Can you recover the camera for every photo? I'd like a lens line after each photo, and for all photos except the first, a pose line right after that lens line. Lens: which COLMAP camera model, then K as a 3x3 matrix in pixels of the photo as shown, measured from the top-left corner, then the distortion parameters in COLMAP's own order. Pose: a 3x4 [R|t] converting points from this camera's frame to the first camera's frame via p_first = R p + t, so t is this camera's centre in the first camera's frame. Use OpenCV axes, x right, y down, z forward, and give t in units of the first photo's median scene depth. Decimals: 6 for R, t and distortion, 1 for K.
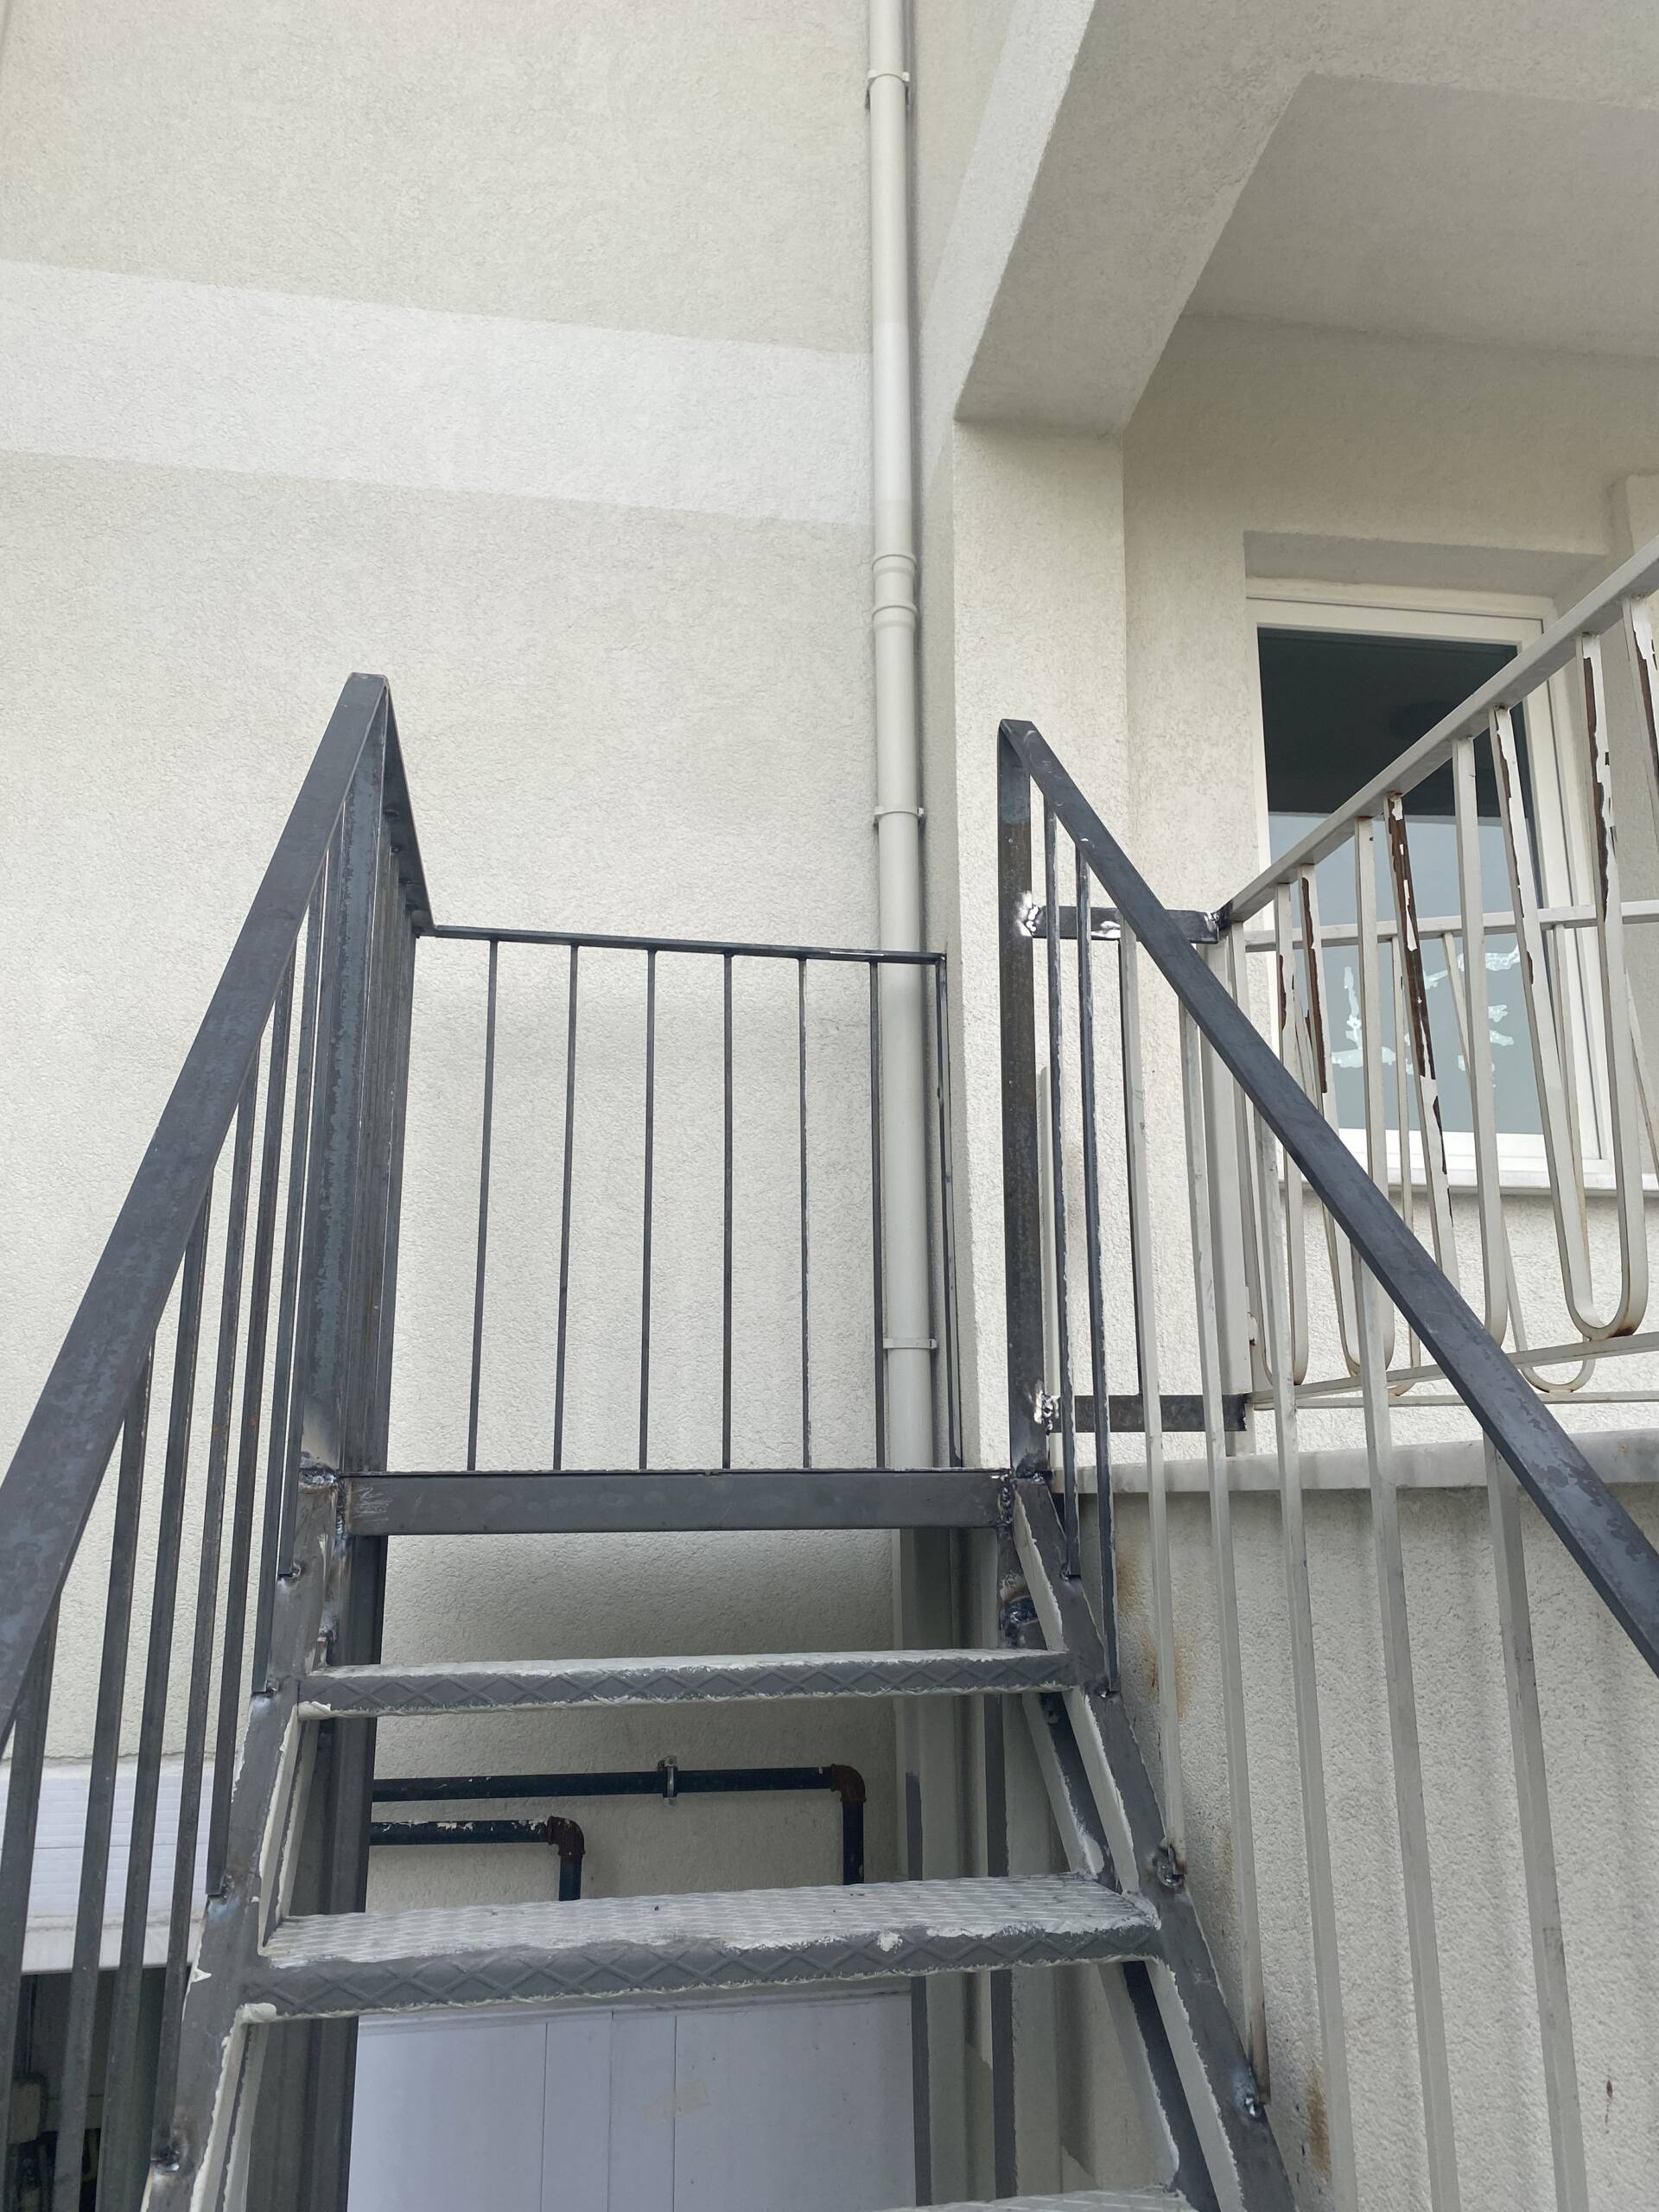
lens RADIAL K [[1656.7, 0, 823.4], [0, 1656.7, 1101.4], [0, 0, 1]] dist [-0.004926, 0.004091]
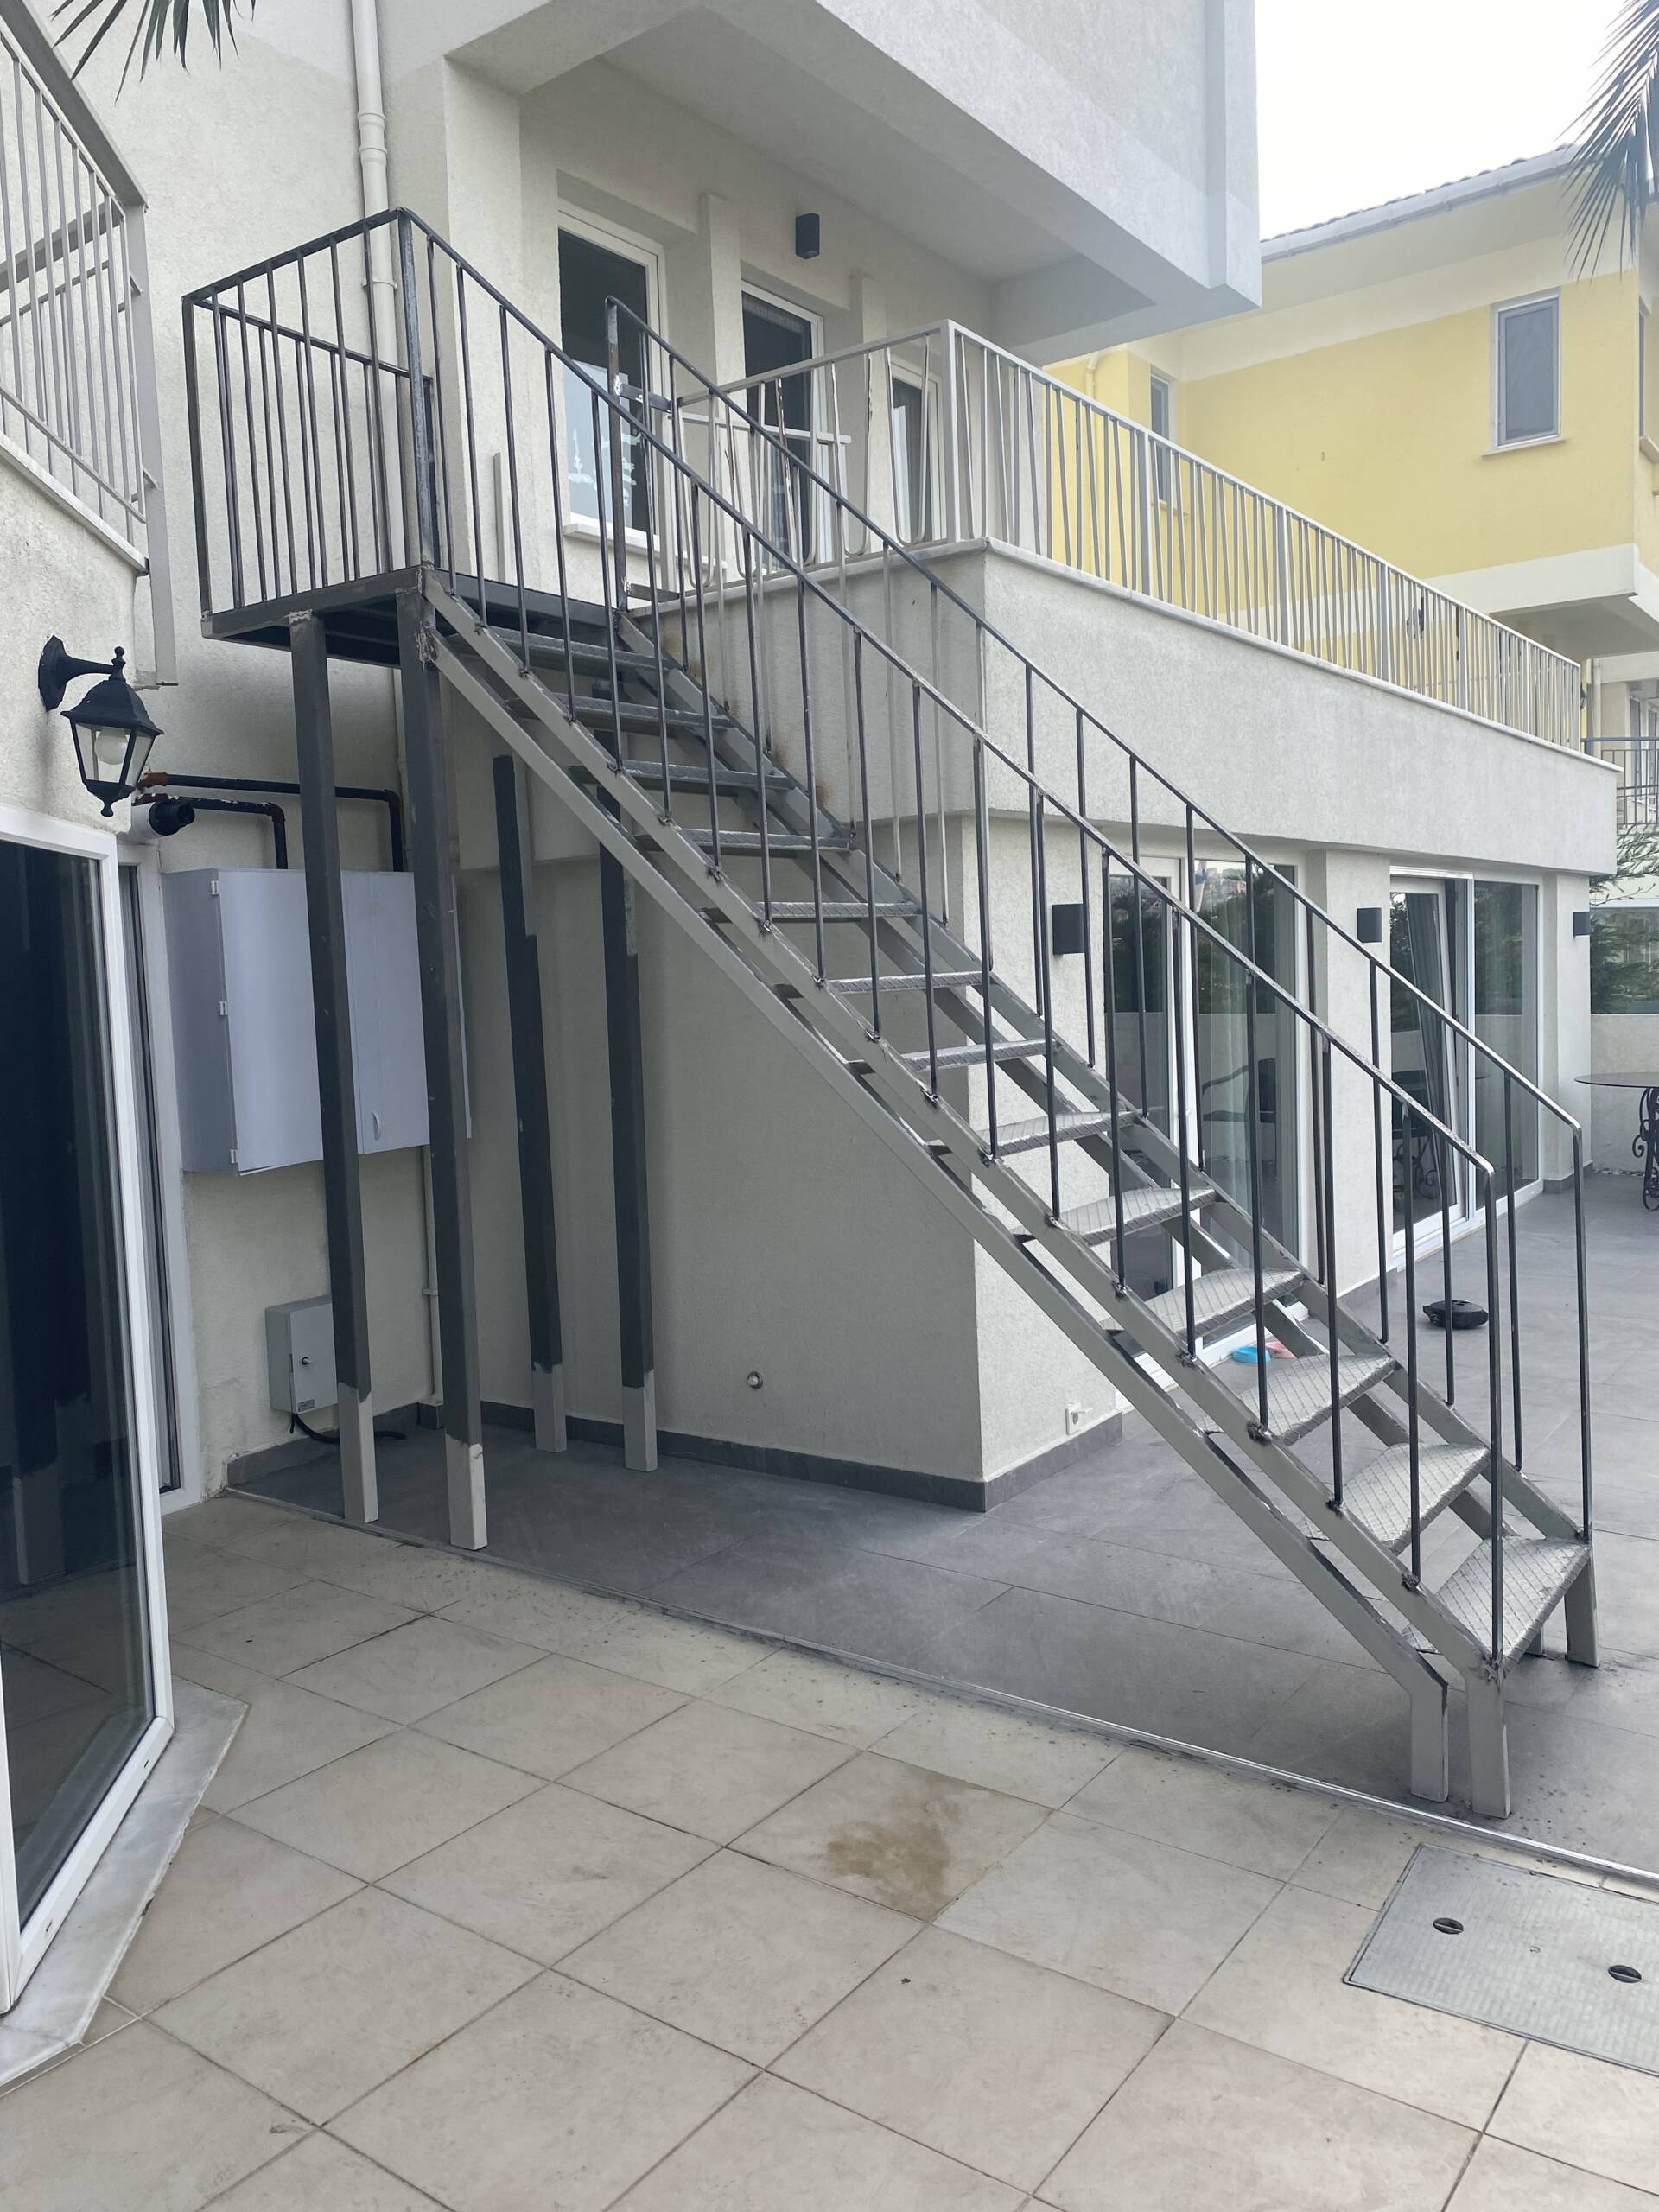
lens RADIAL K [[1656.7, 0, 835.3], [0, 1656.7, 1109.7], [0, 0, 1]] dist [-0.004926, 0.004091]
pose [[0.706756, -0.086544, 0.702144, -0.923801], [-0.138553, 0.956337, 0.257338, 0.146809], [-0.693757, -0.279159, 0.663906, -0.749810]]
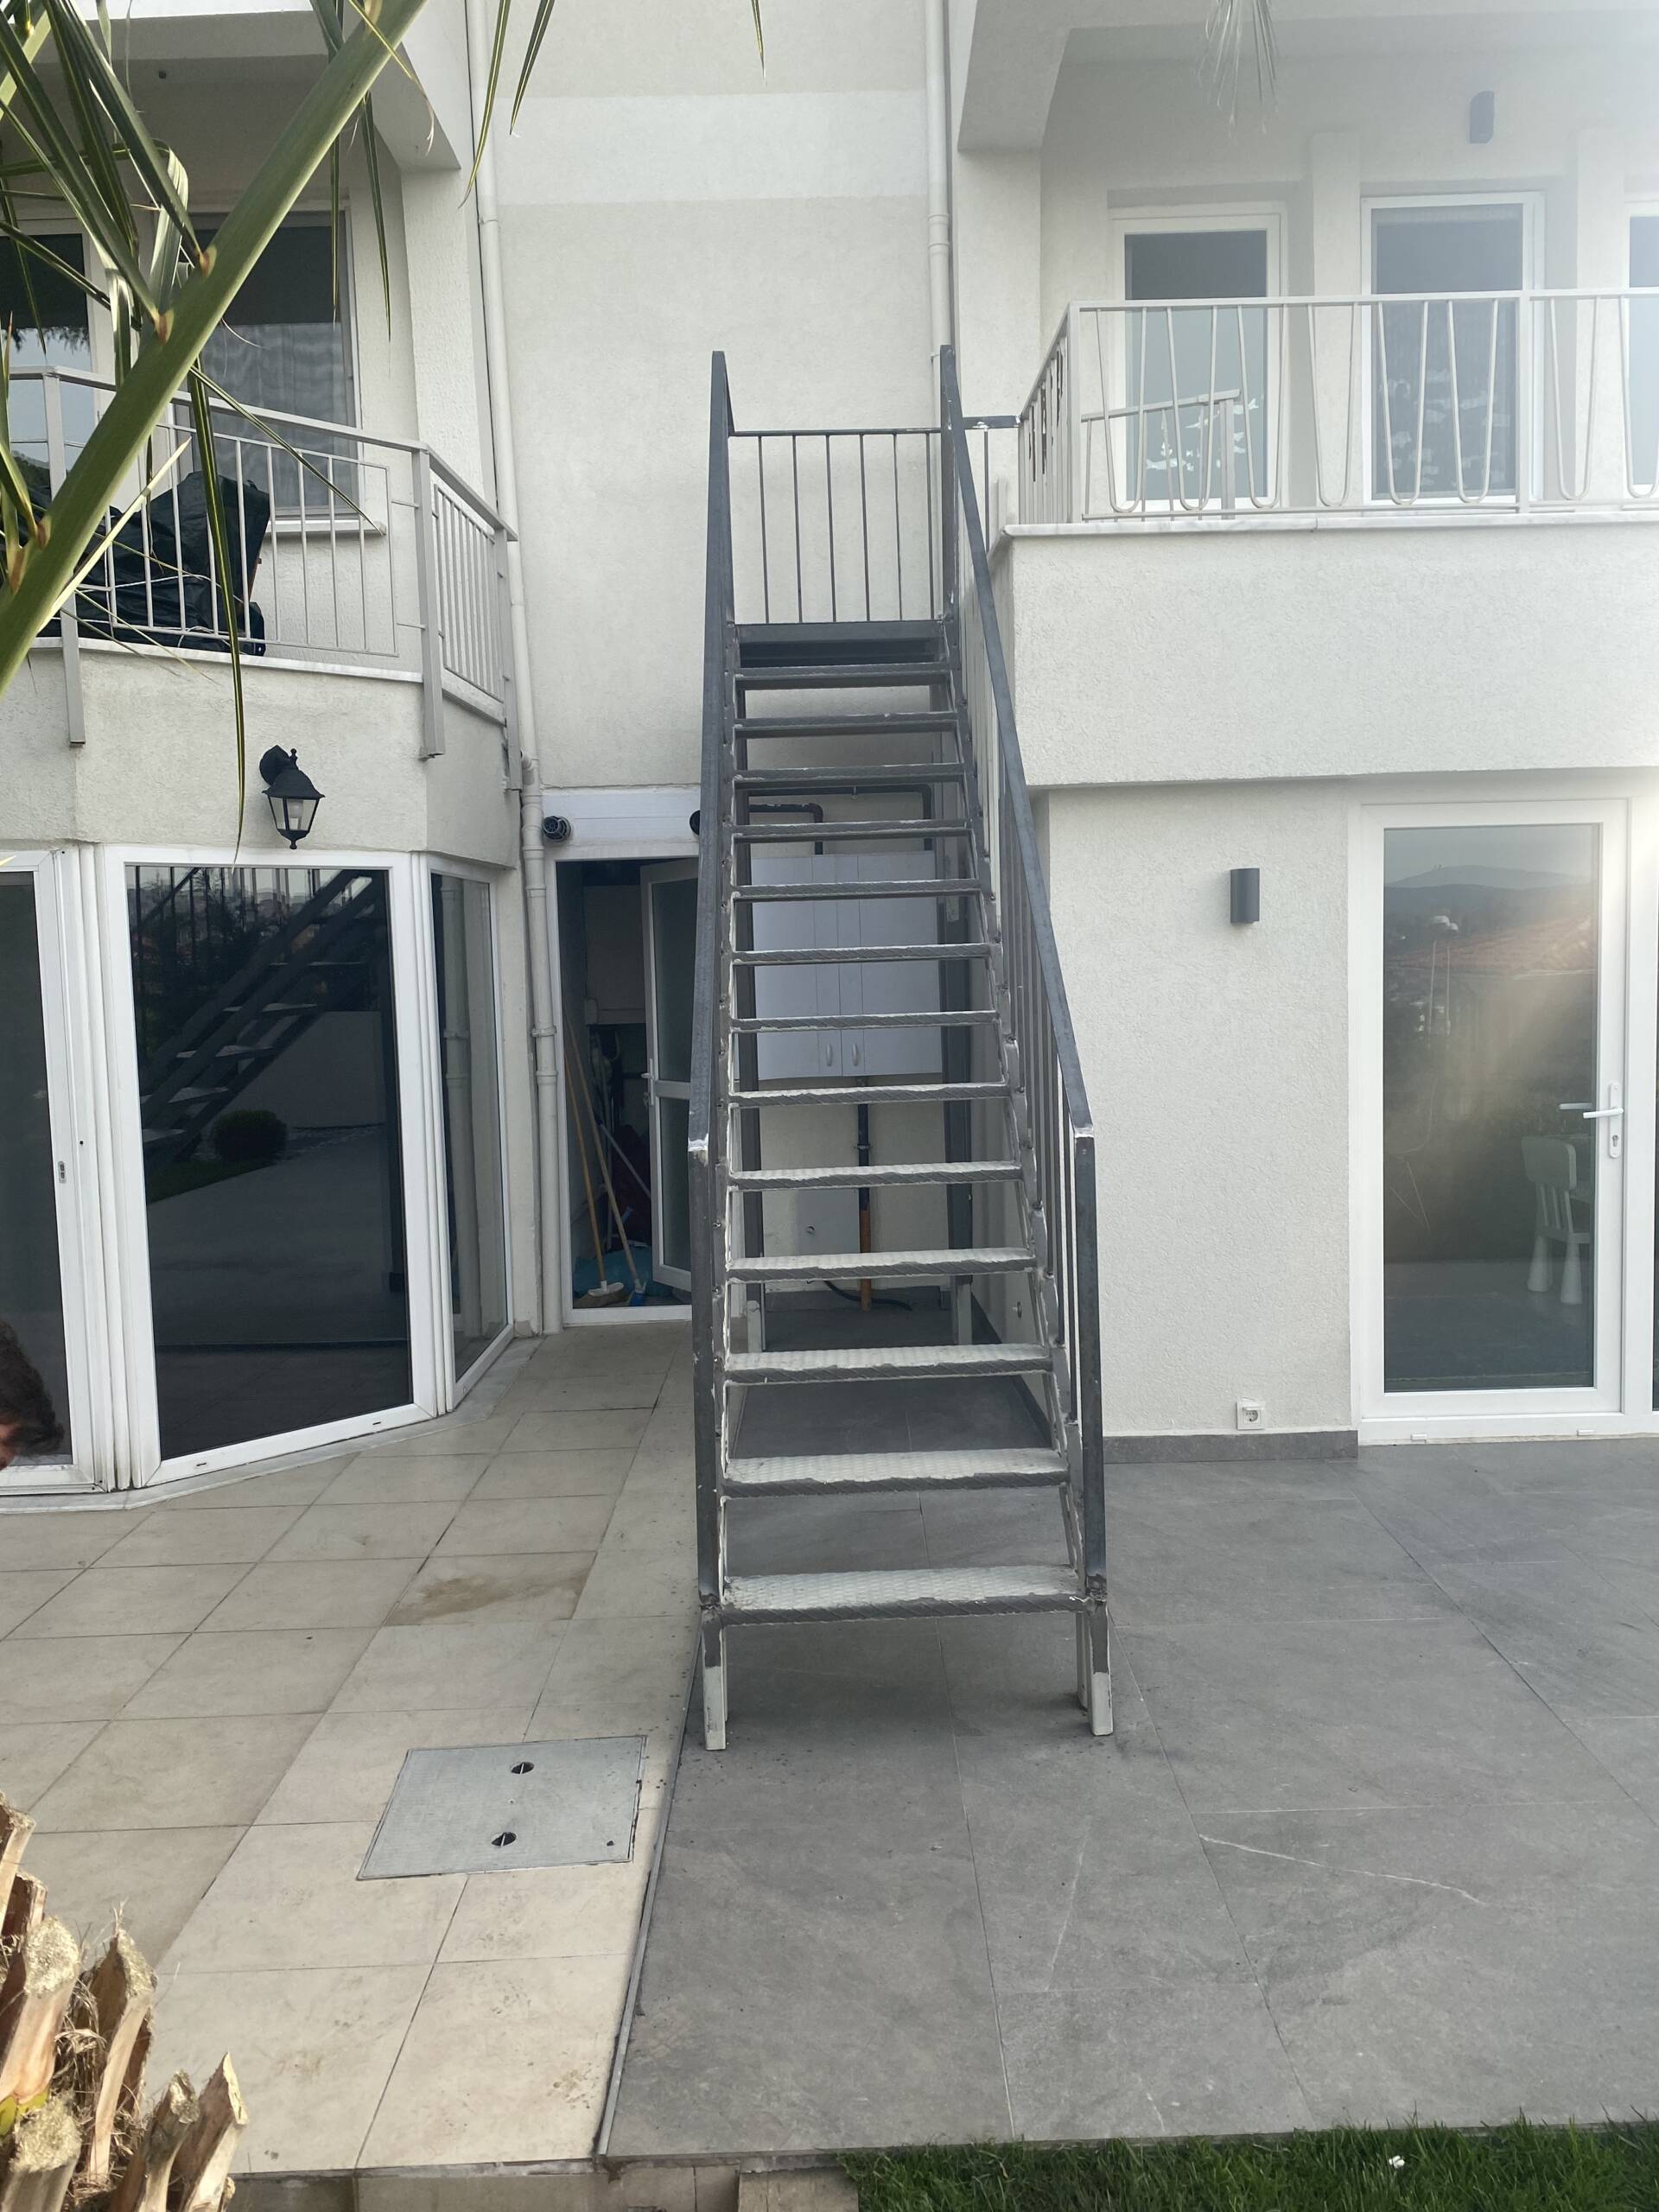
lens RADIAL K [[1656.7, 0, 840.4], [0, 1656.7, 1101.4], [0, 0, 1]] dist [-0.004926, 0.004091]
pose [[0.989575, -0.009981, -0.143672, 0.210430], [0.055801, 0.946244, 0.318604, 0.046934], [0.132768, -0.323299, 0.936937, -1.296715]]
